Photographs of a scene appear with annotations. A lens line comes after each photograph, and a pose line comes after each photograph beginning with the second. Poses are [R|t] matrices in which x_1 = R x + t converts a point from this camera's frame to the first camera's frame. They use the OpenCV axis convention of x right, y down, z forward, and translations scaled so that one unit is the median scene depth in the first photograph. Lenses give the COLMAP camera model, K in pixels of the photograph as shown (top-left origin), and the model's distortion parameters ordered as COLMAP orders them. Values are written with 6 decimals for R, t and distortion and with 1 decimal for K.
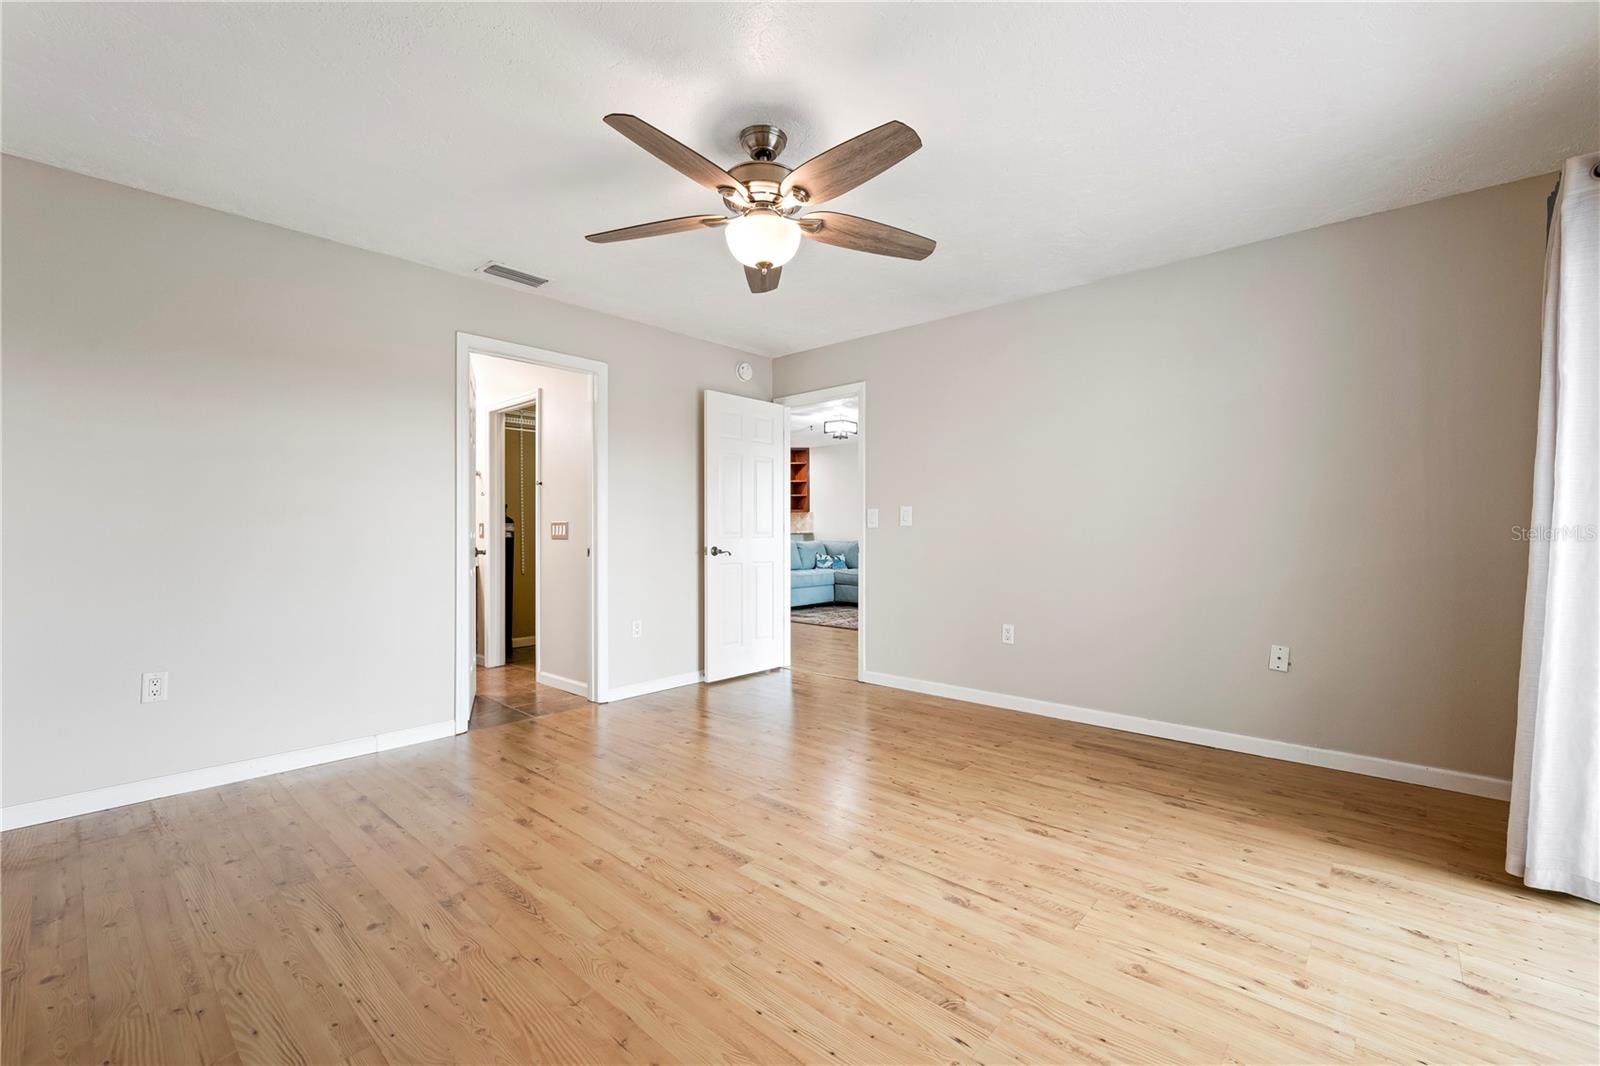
lens RADIAL K [[674.9, 0, 801.1], [0, 674.9, 531.7], [0, 0, 1]] dist [0.001064, -0.000101]
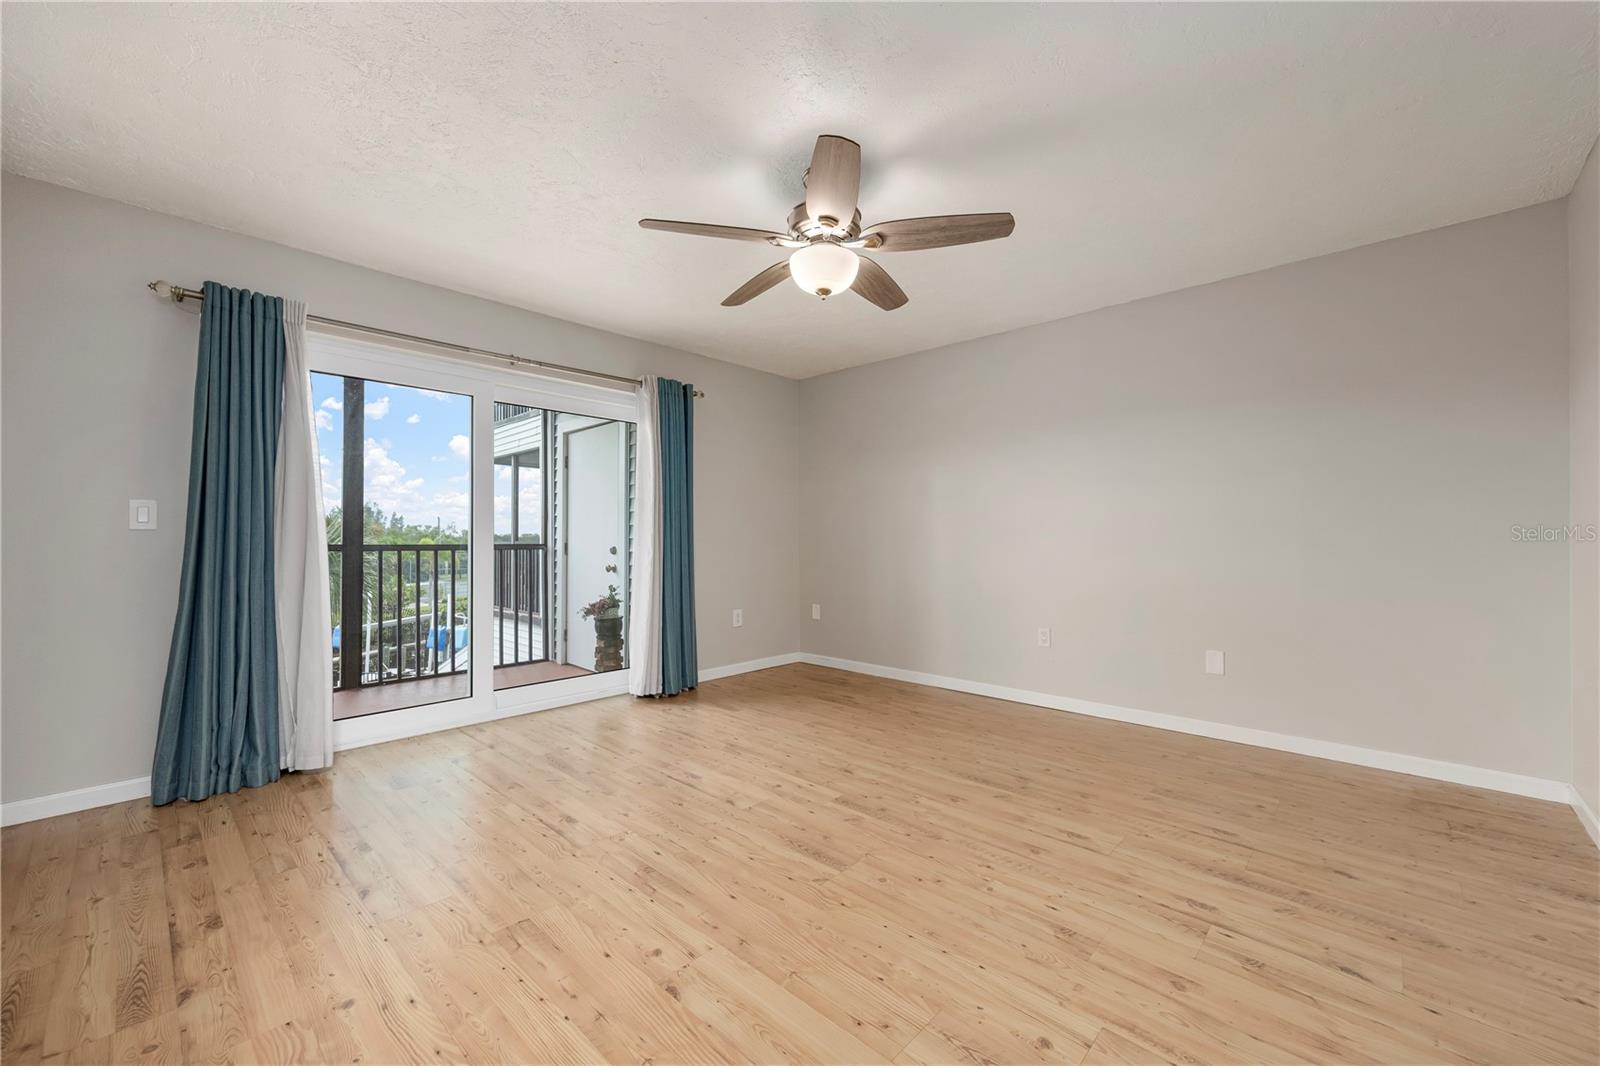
lens RADIAL K [[621.7, 0, 800.0], [0, 621.7, 533.0], [0, 0, 1]] dist [0.002940, -0.000165]
pose [[-0.999664, 0.004161, 0.025601, -0.039146], [0.003899, 0.999940, -0.010265, 0.002574], [-0.025642, -0.010161, -0.999620, 1.908346]]
